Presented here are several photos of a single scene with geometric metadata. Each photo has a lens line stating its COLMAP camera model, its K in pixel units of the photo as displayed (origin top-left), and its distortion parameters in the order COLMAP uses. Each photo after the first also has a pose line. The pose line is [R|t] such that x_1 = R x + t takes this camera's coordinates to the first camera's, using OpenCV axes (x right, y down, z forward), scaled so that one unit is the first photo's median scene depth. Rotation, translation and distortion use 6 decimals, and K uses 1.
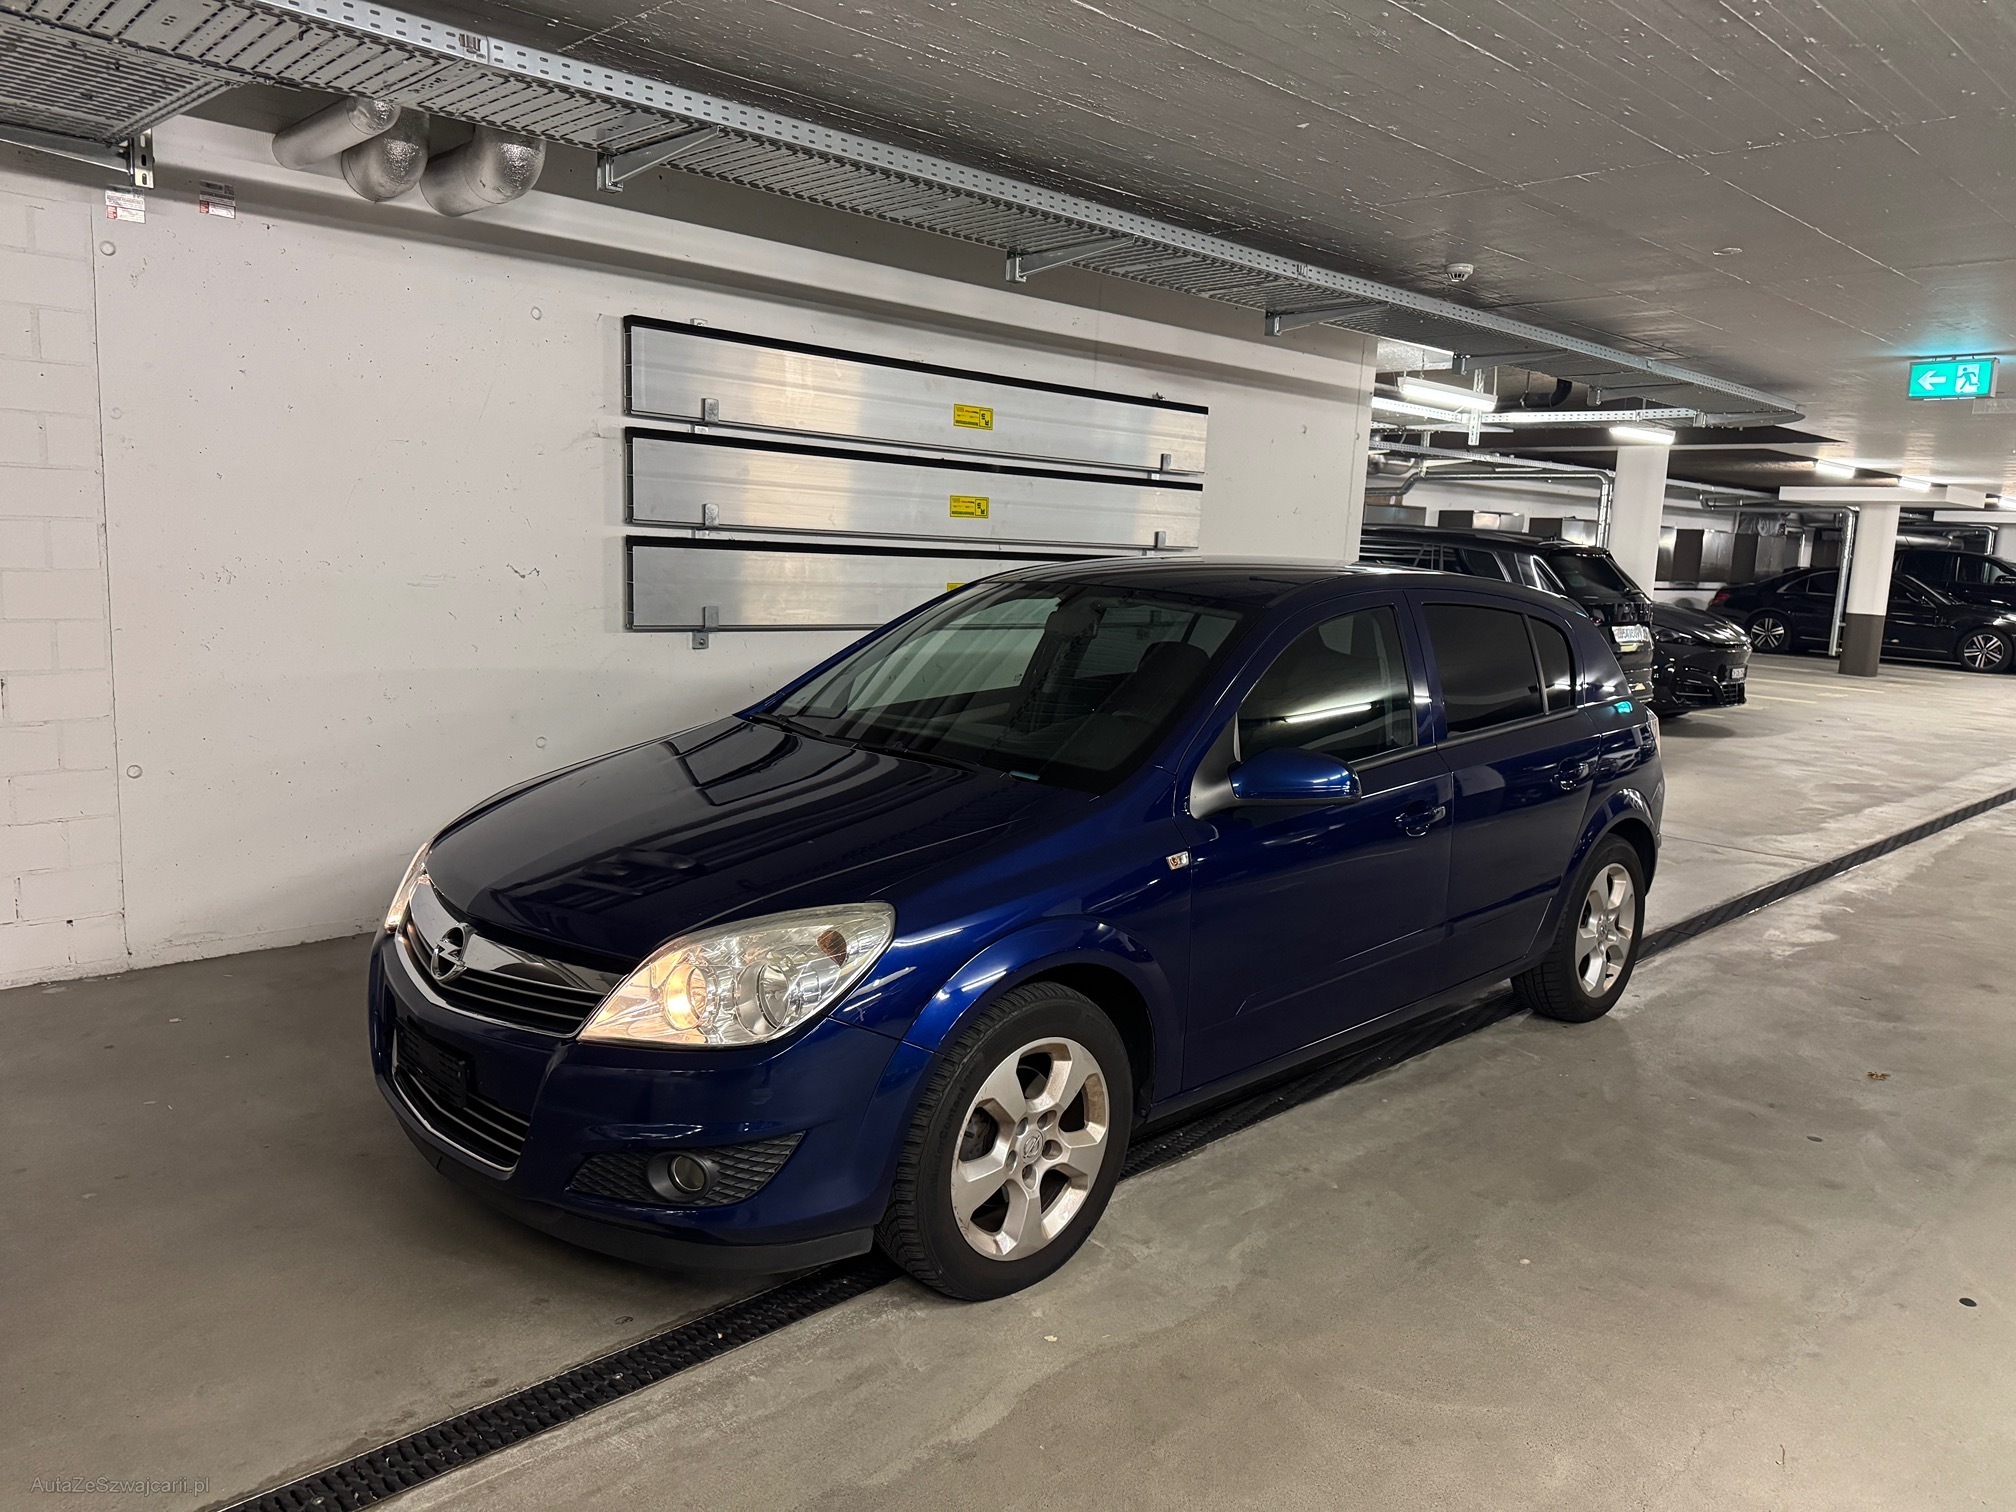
lens RADIAL K [[1416.1, 0, 1004.0], [0, 1416.1, 757.5], [0, 0, 1]] dist [0.039274, -0.037721]
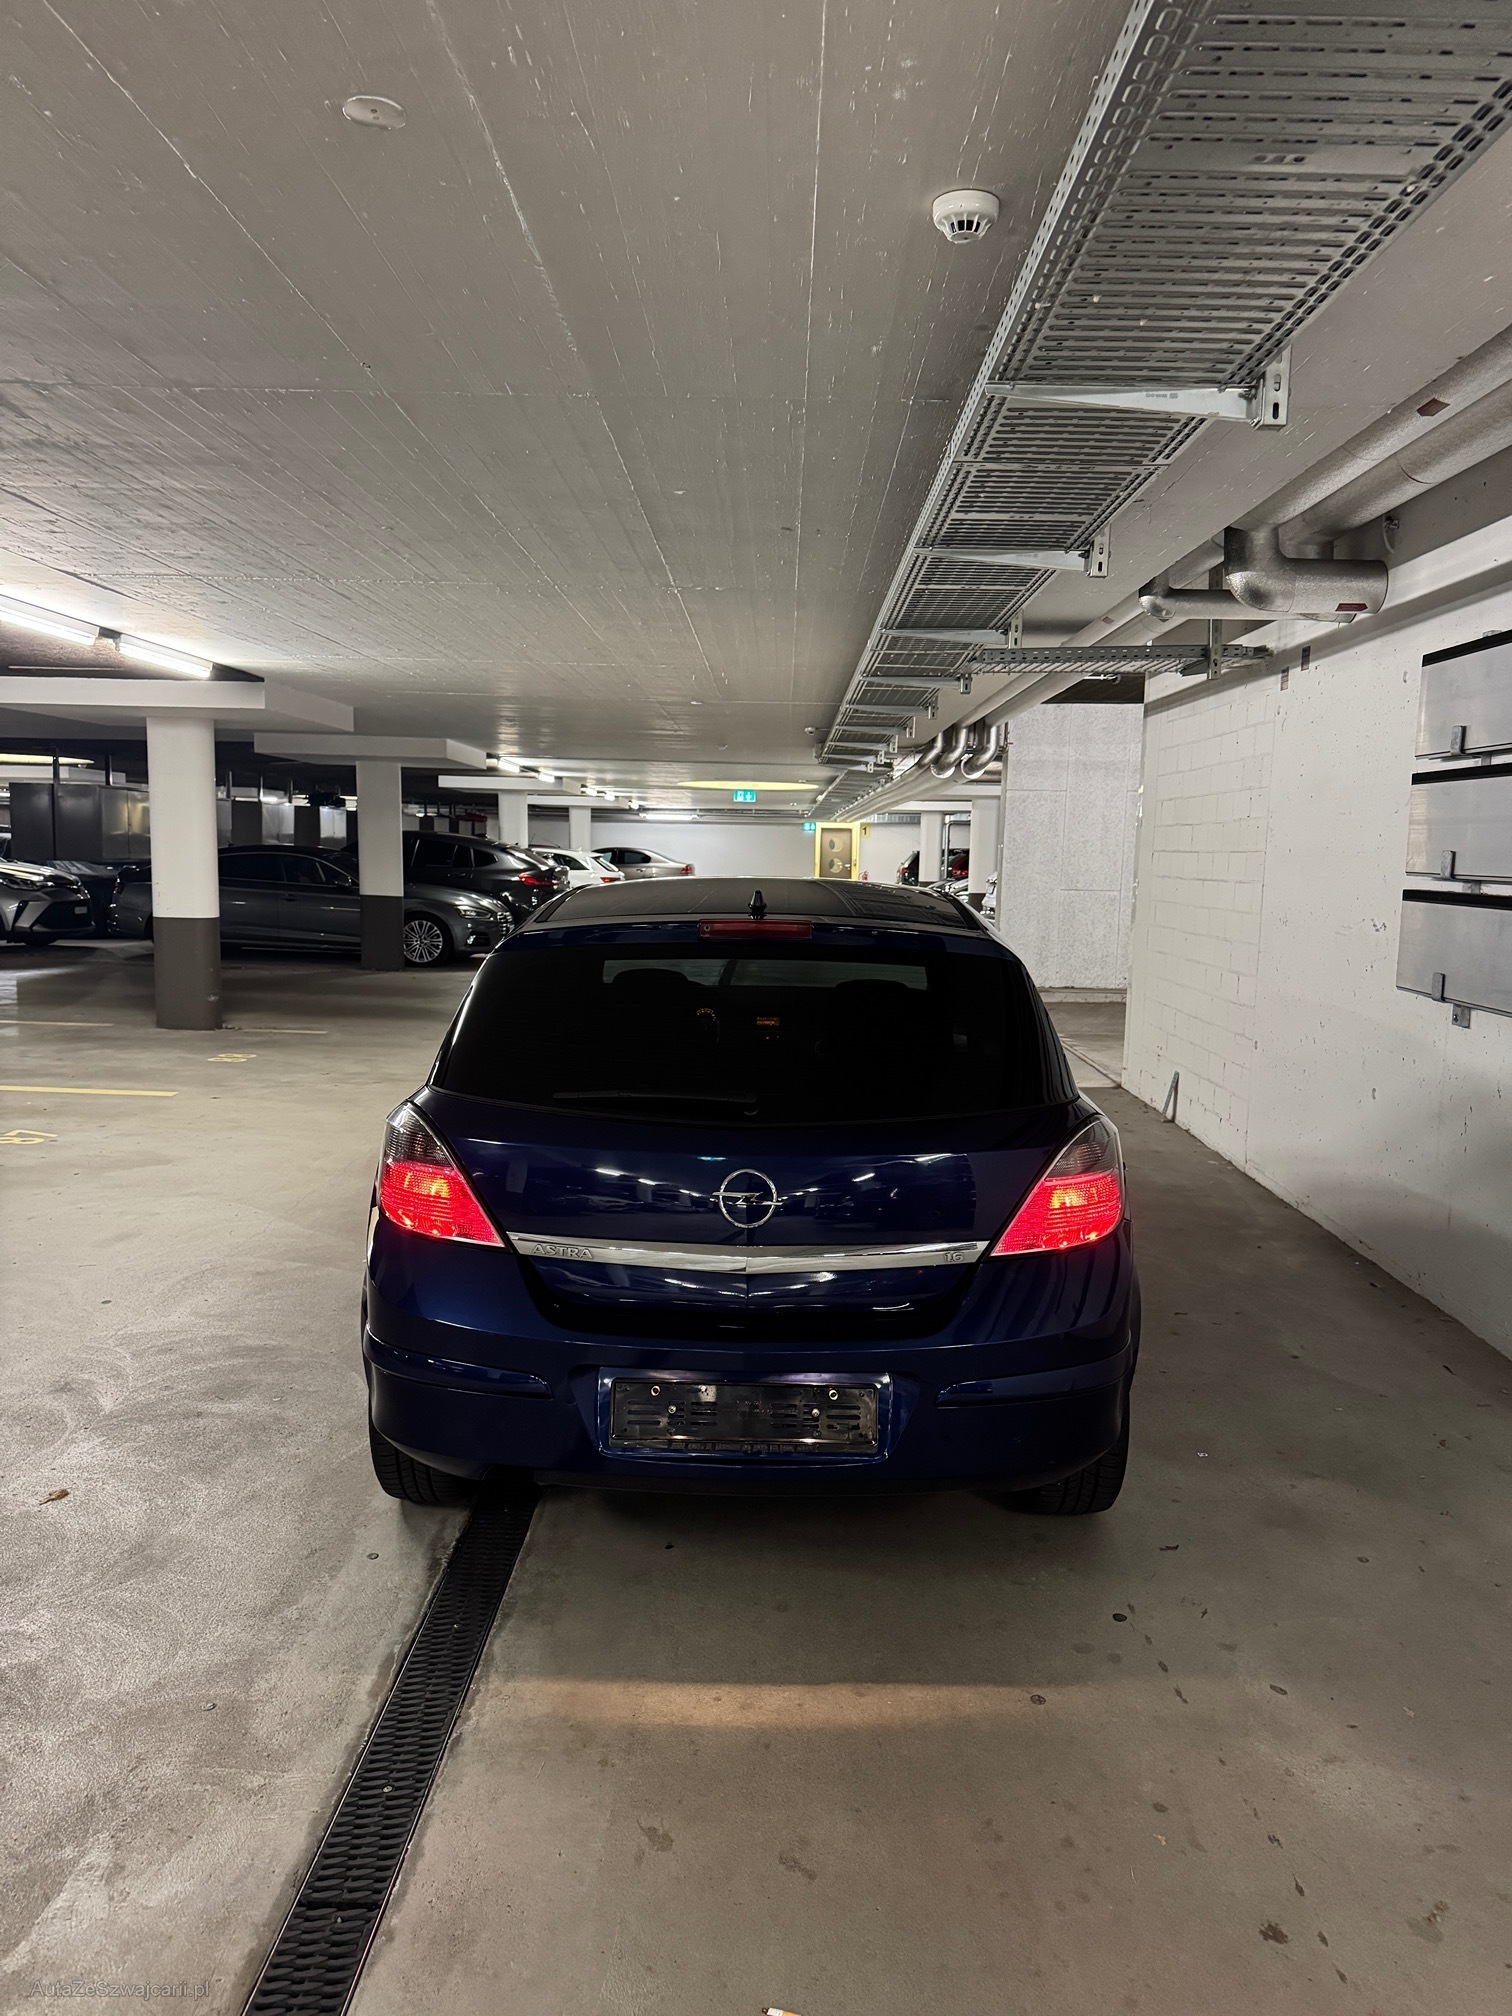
lens RADIAL K [[1416.1, 0, 753.8], [0, 1416.1, 1010.3], [0, 0, 1]] dist [0.039274, -0.037721]
pose [[-0.705056, 0.019019, -0.708897, 0.794936], [-0.160324, 0.969484, 0.185465, -0.208851], [0.690791, 0.244417, -0.680491, 1.542213]]
